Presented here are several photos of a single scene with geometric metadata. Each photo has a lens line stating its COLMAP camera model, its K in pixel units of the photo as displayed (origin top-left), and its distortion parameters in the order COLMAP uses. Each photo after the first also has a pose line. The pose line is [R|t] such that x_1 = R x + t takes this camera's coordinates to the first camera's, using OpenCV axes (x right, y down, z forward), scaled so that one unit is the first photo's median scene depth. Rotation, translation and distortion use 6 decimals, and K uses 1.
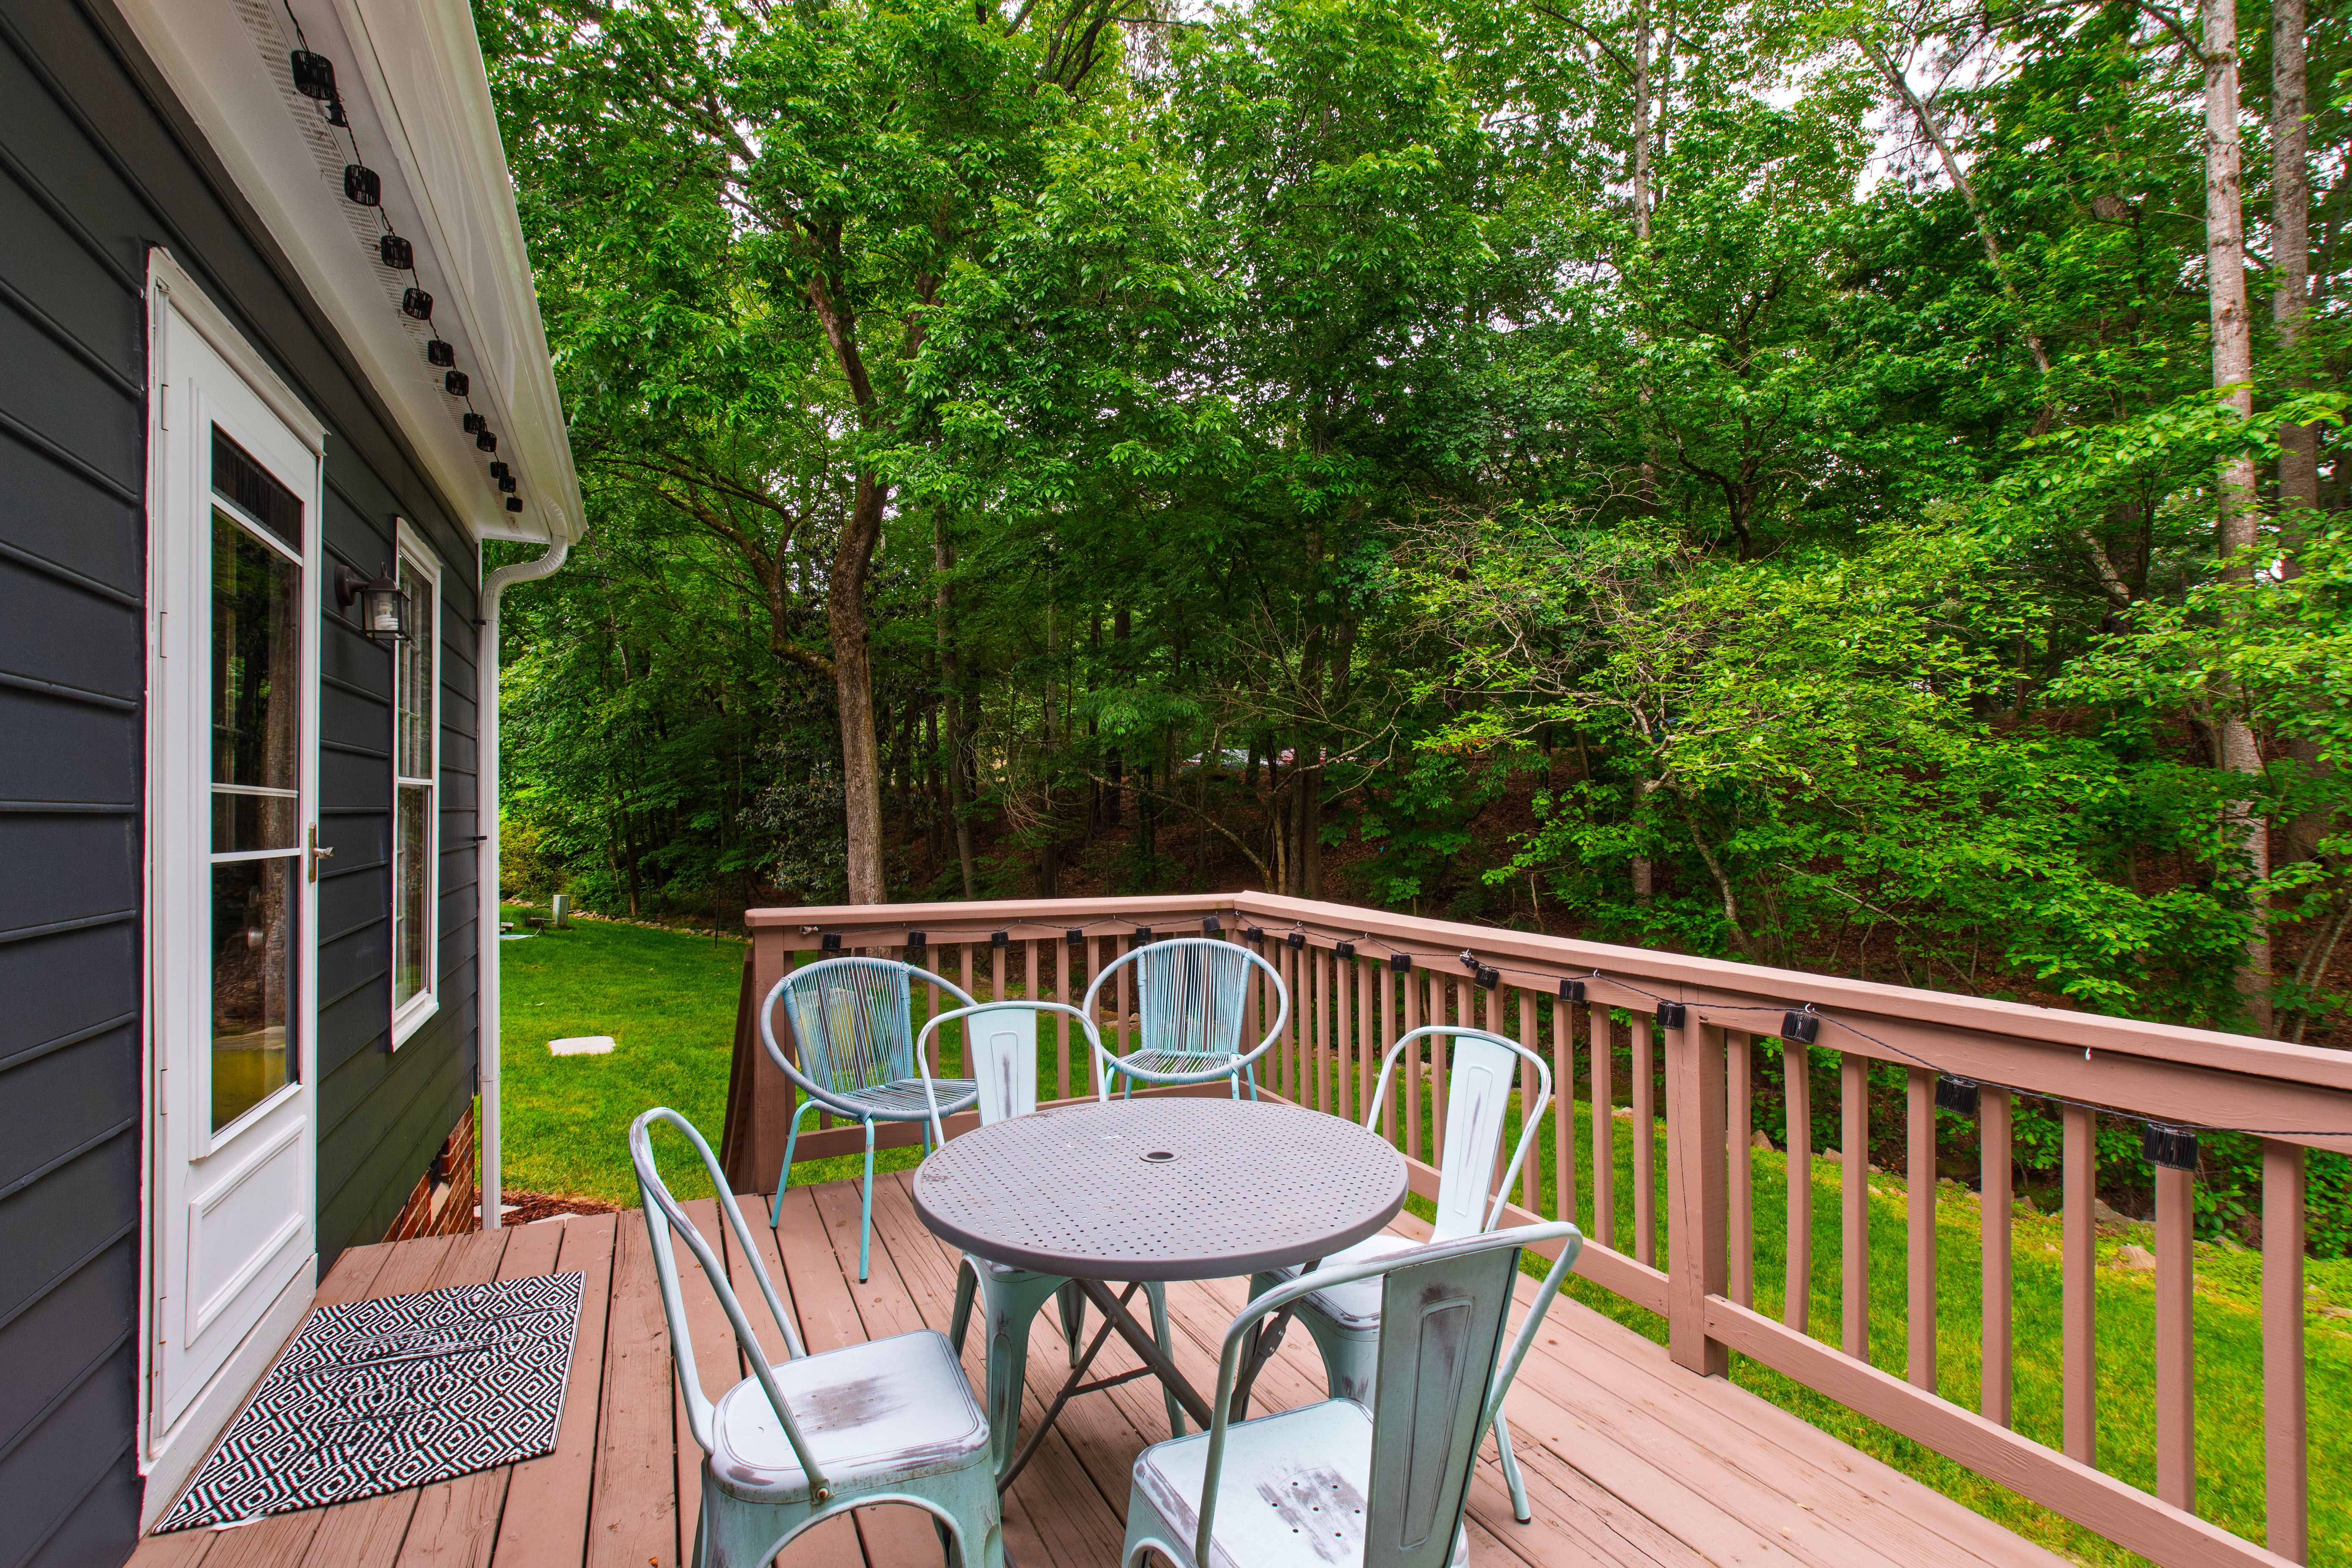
lens RADIAL K [[1048.6, 0, 1175.3], [0, 1048.6, 812.8], [0, 0, 1]] dist [0.001415, 0.000075]
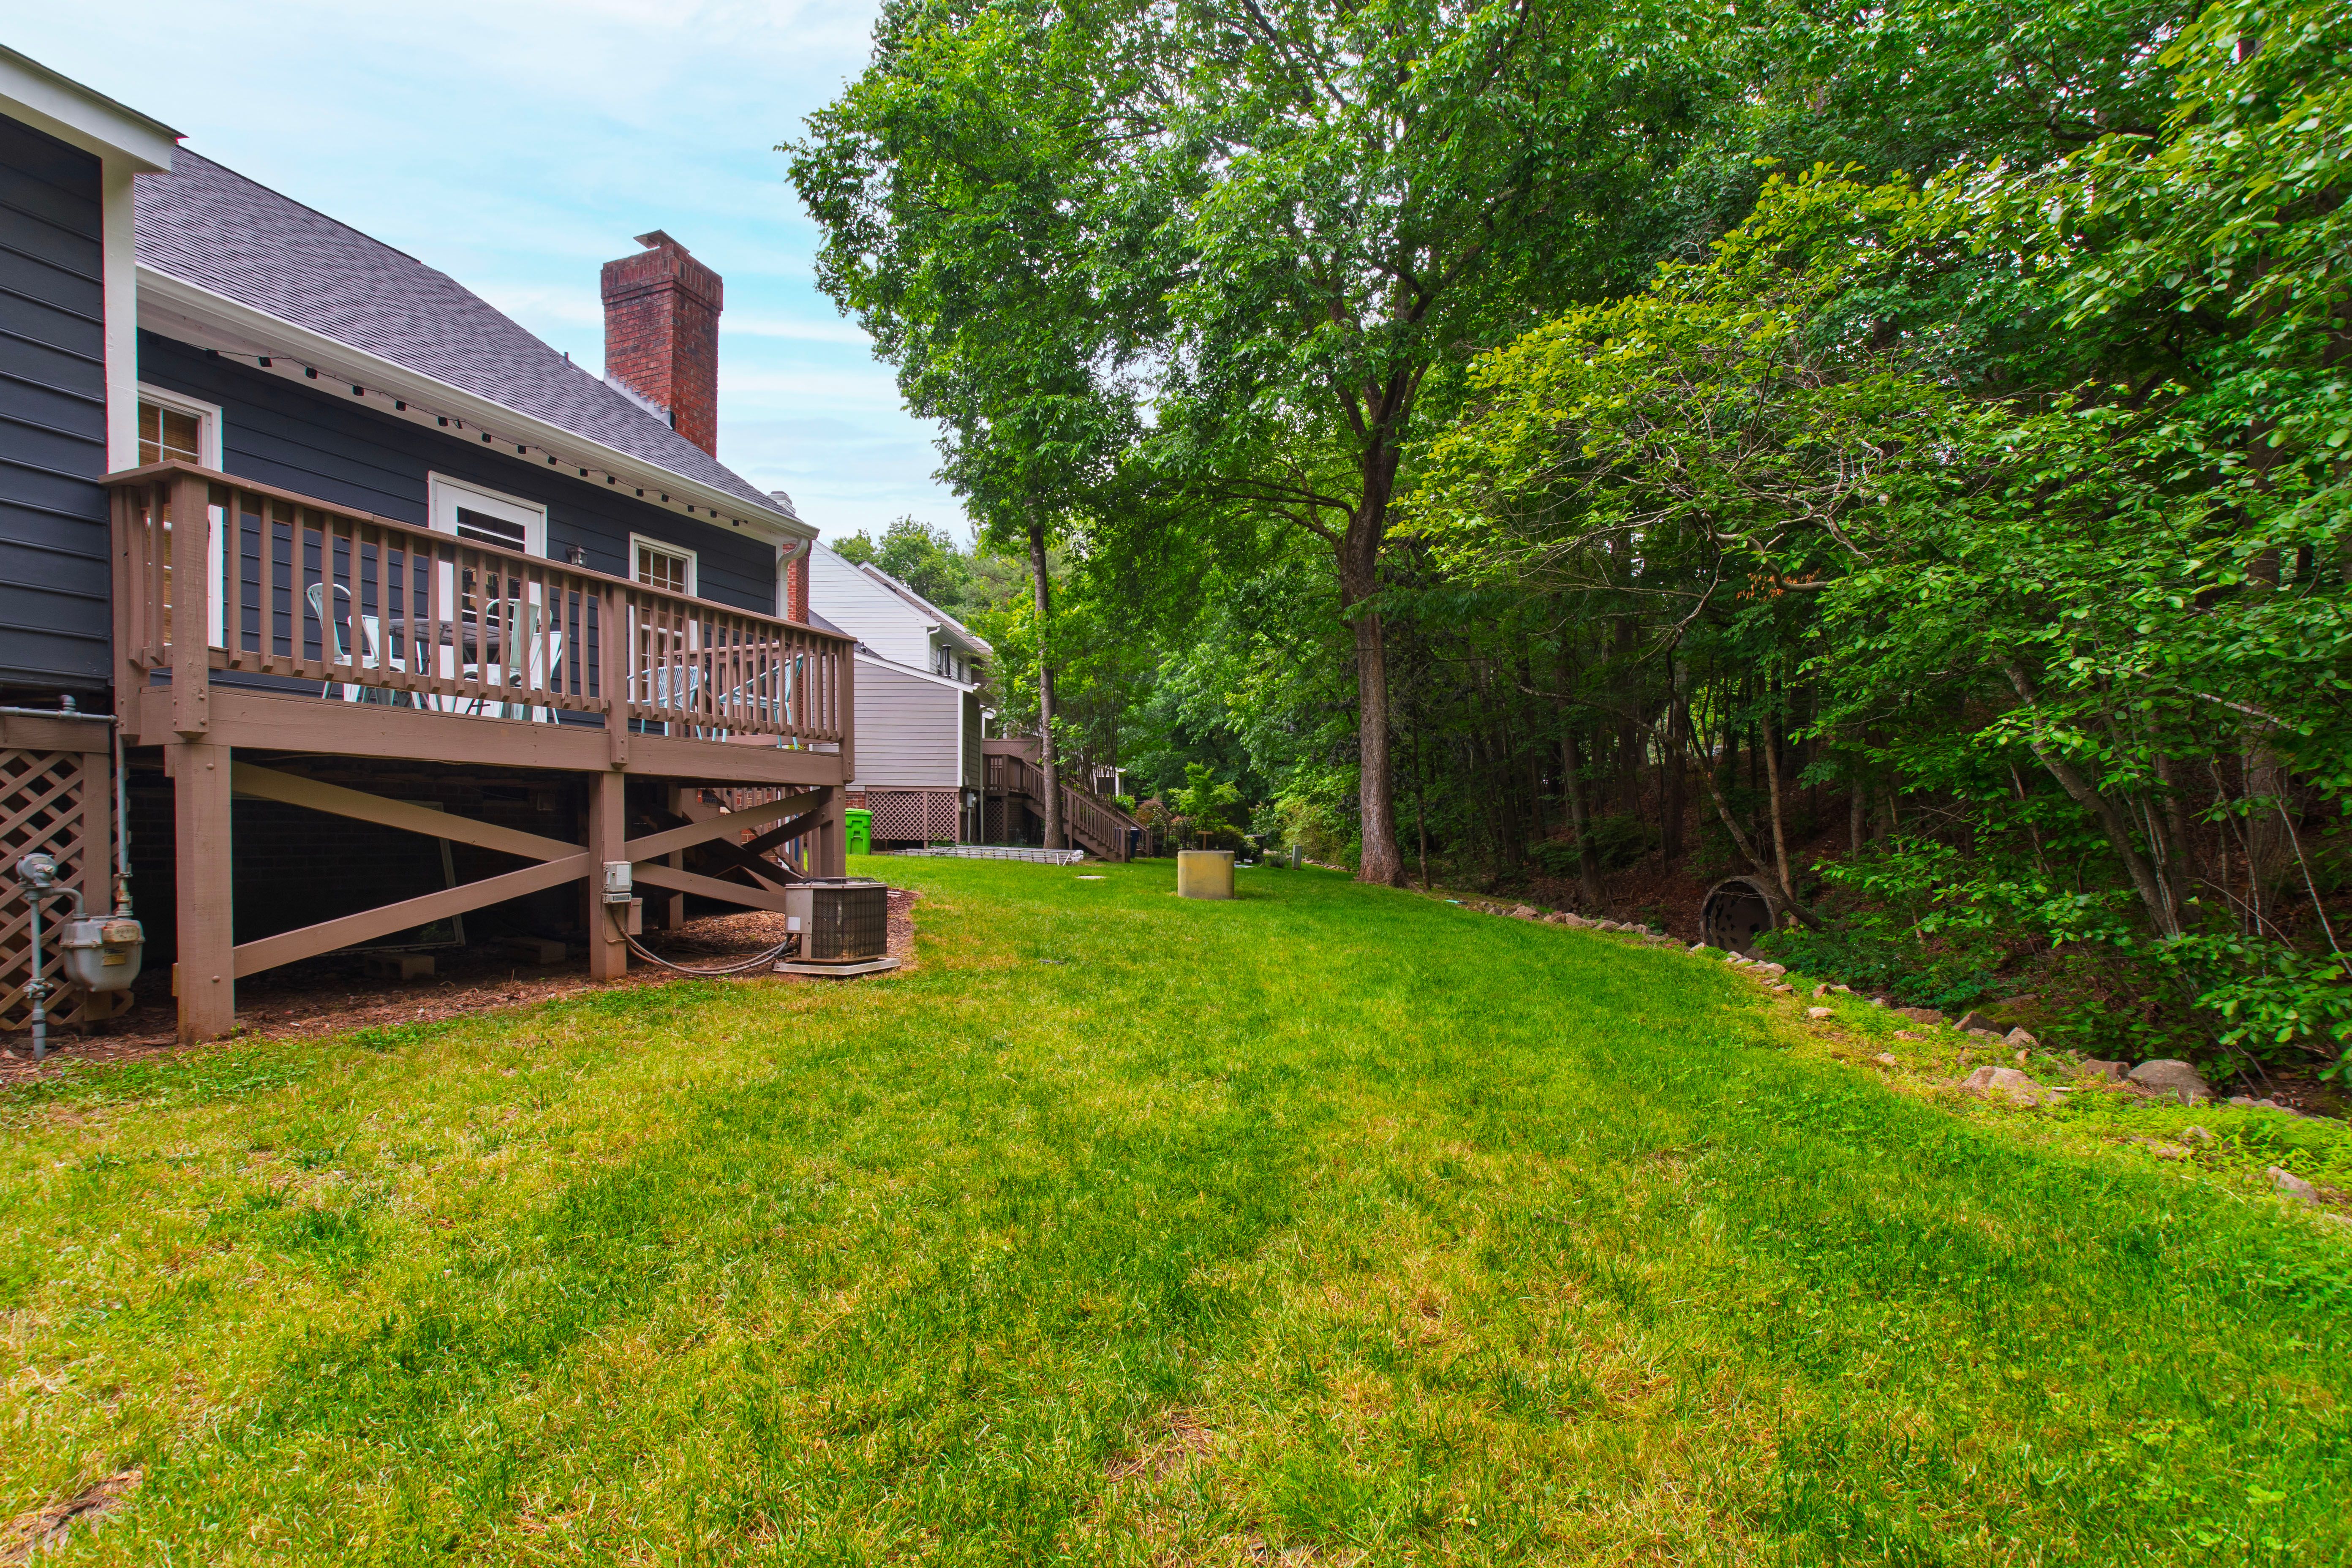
lens RADIAL K [[1043.0, 0, 1172.2], [0, 1043.0, 844.1], [0, 0, 1]] dist [-0.019616, -0.000245]
pose [[0.673966, 0.000788, -0.738762, 2.299405], [0.010008, 0.999898, 0.010196, 0.545039], [0.738695, -0.014265, 0.673889, 0.177324]]
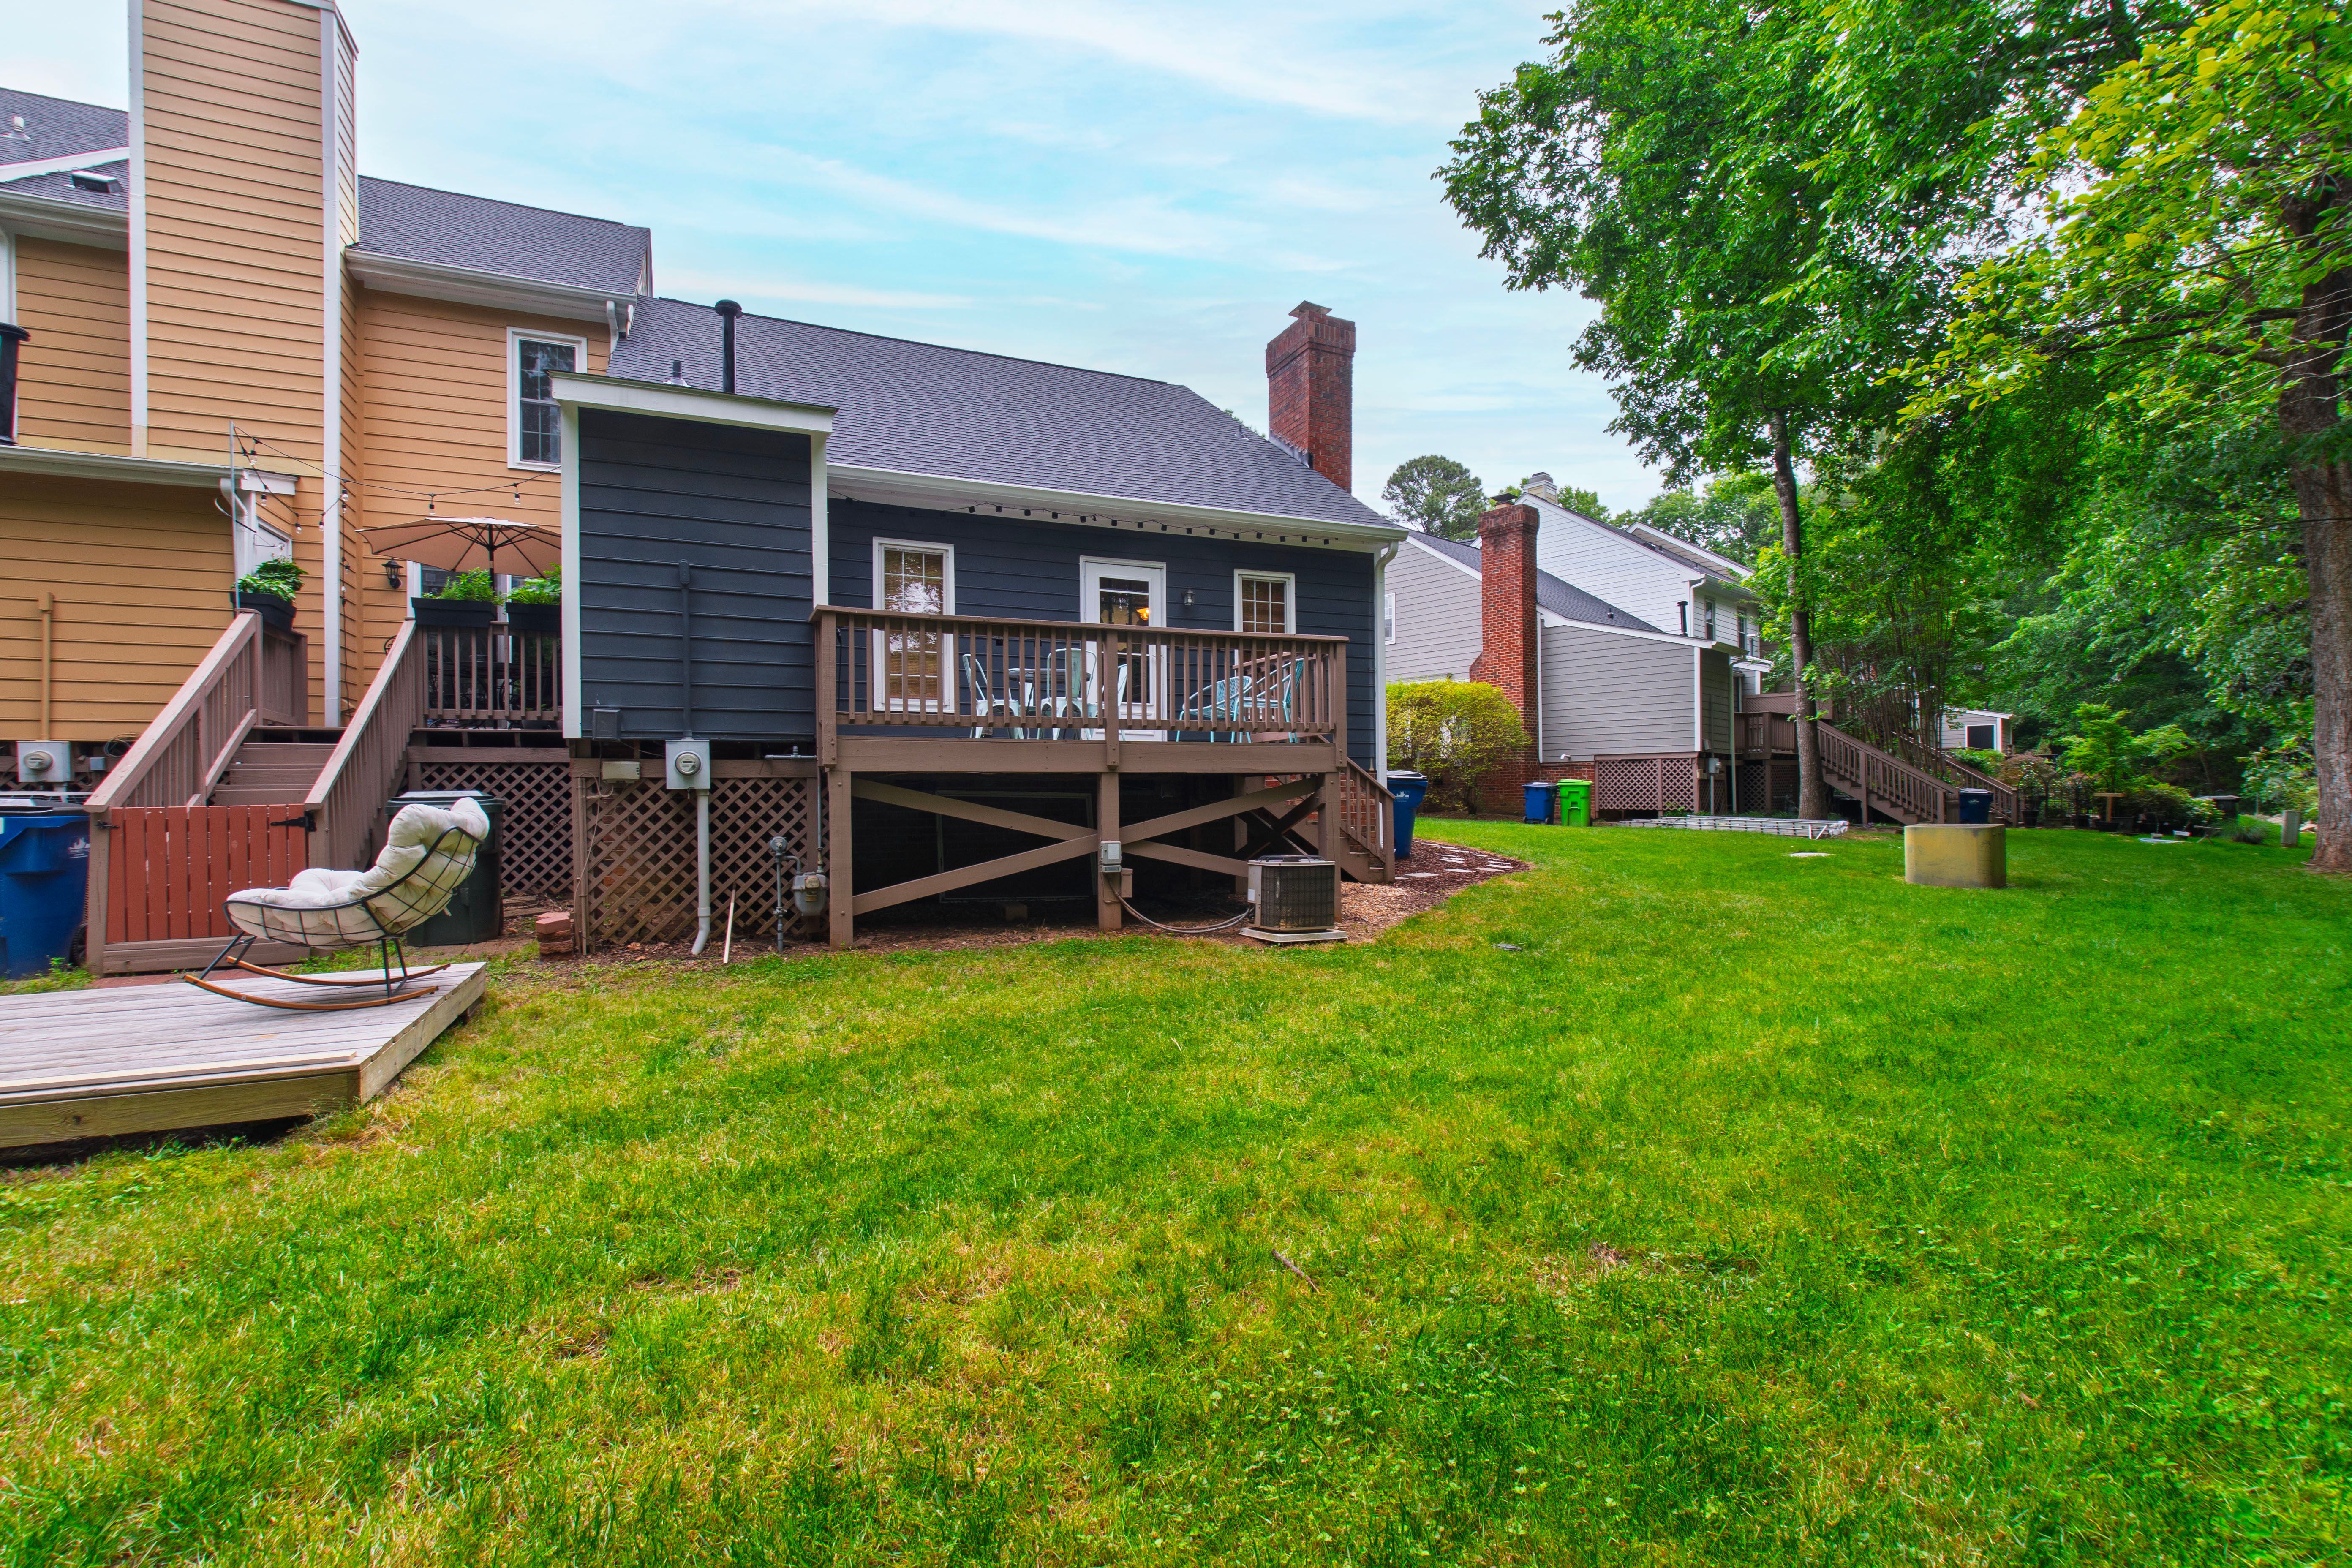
lens RADIAL K [[1039.5, 0, 1213.0], [0, 1039.5, 784.1], [0, 0, 1]] dist [0.000112, -0.000006]
pose [[-0.014935, -0.025315, -0.999568, 2.684693], [0.020725, 0.999457, -0.025622, 0.519829], [0.999674, -0.021098, -0.014402, 0.951156]]
